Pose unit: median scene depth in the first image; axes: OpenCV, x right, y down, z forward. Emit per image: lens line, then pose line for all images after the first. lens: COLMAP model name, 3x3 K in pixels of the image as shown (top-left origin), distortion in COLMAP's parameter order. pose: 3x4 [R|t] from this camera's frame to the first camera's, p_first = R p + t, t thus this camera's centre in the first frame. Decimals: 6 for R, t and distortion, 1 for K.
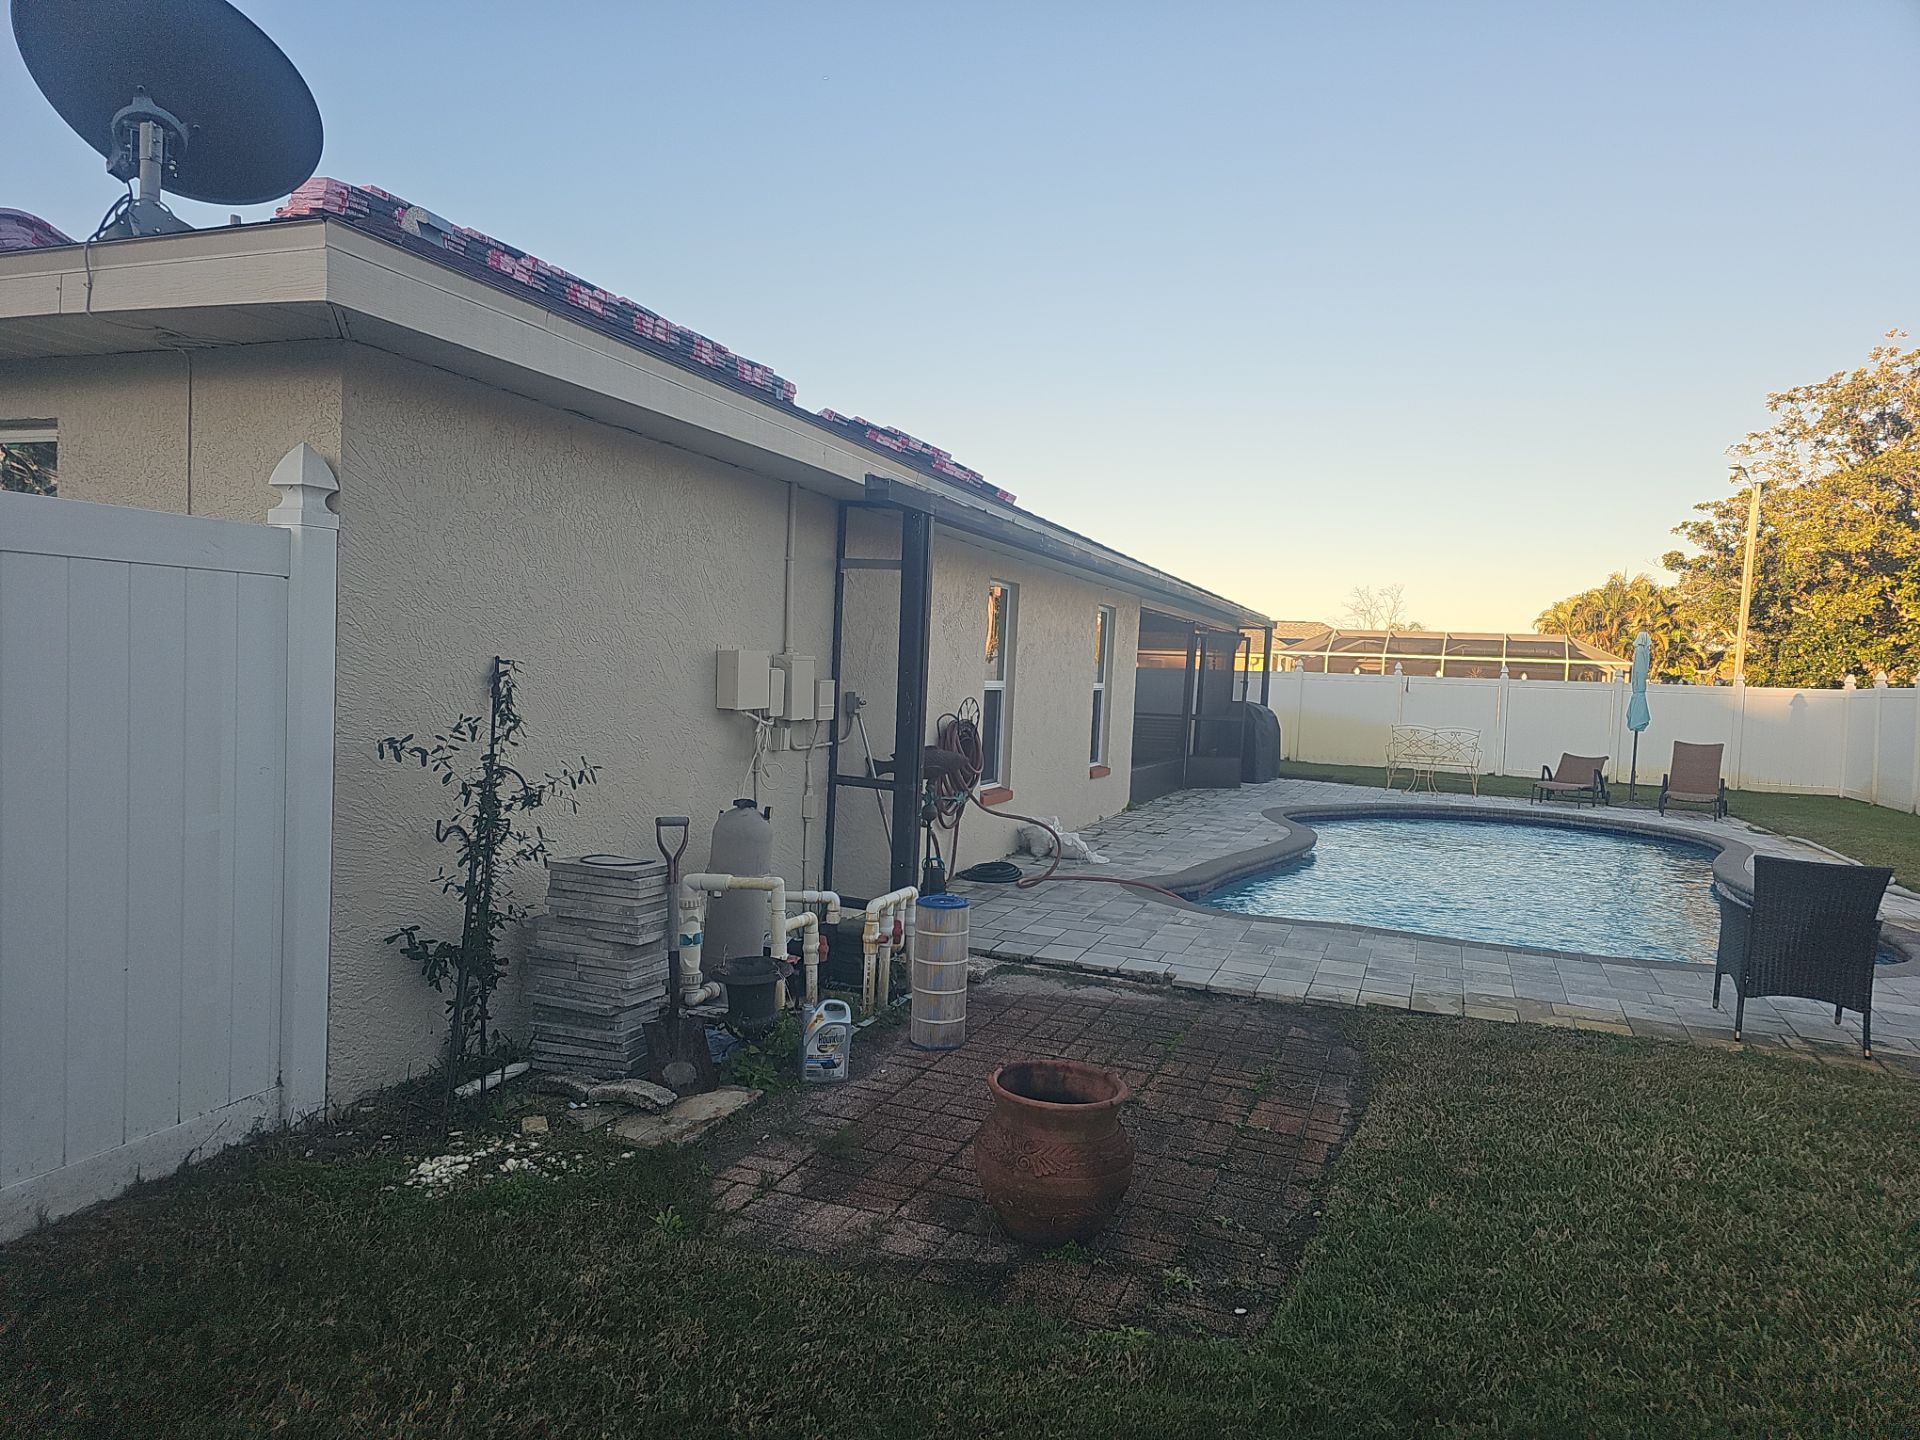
lens RADIAL K [[1230.3, 0, 950.8], [0, 1230.3, 755.1], [0, 0, 1]] dist [0.057361, -0.044331]
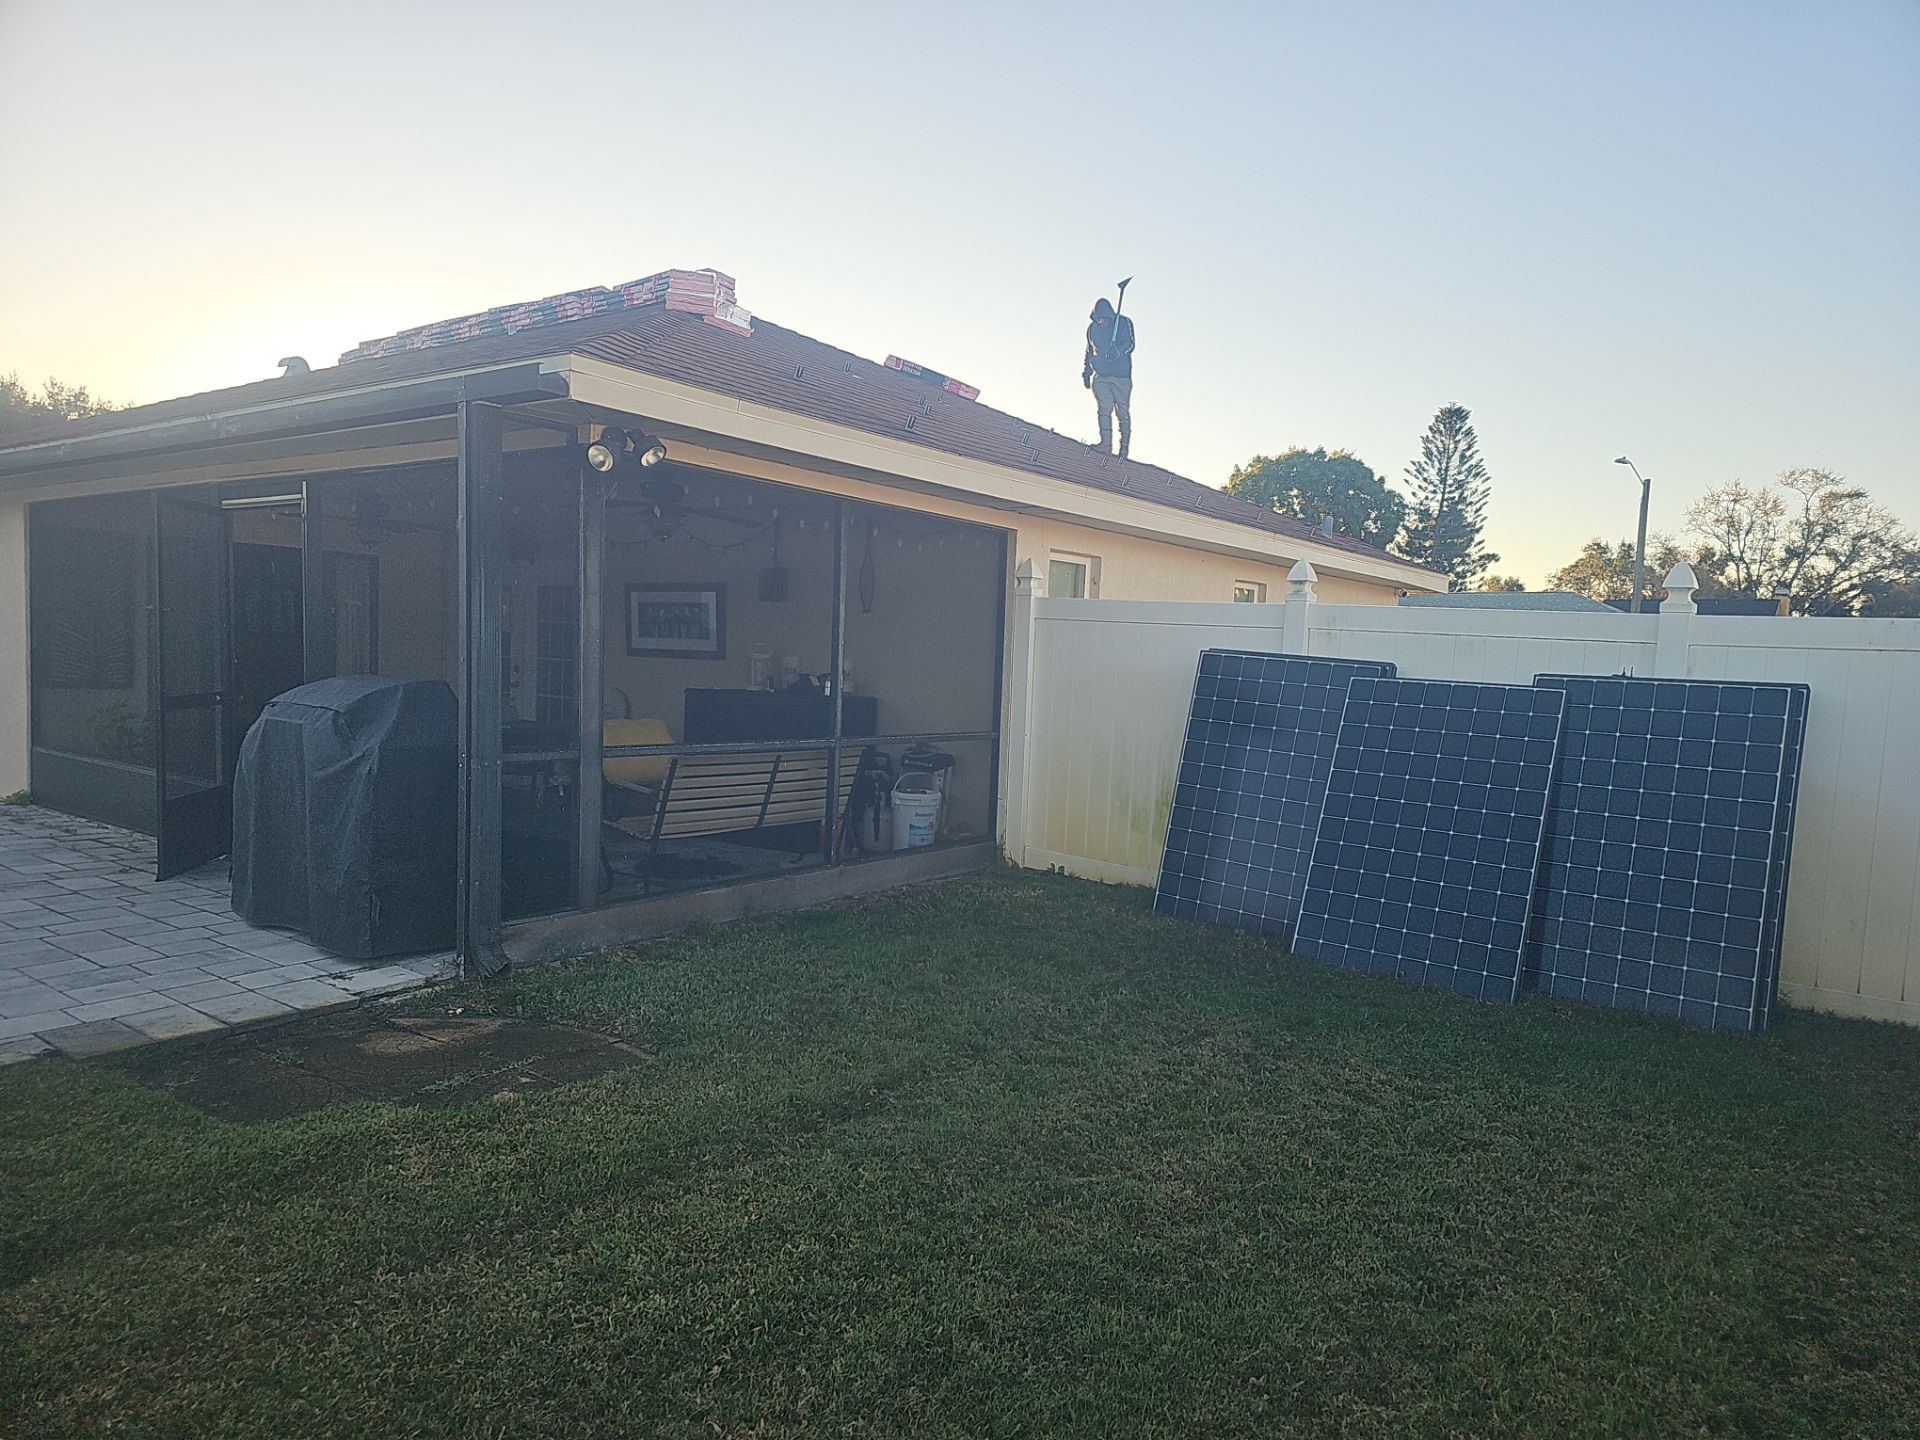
lens RADIAL K [[1205.4, 0, 966.9], [0, 1205.4, 777.8], [0, 0, 1]] dist [0.078773, -0.066400]
pose [[-0.256107, 0.044527, -0.965622, 1.779099], [-0.124924, 0.989037, 0.078740, -0.241547], [0.958542, 0.140795, -0.247737, 4.412493]]
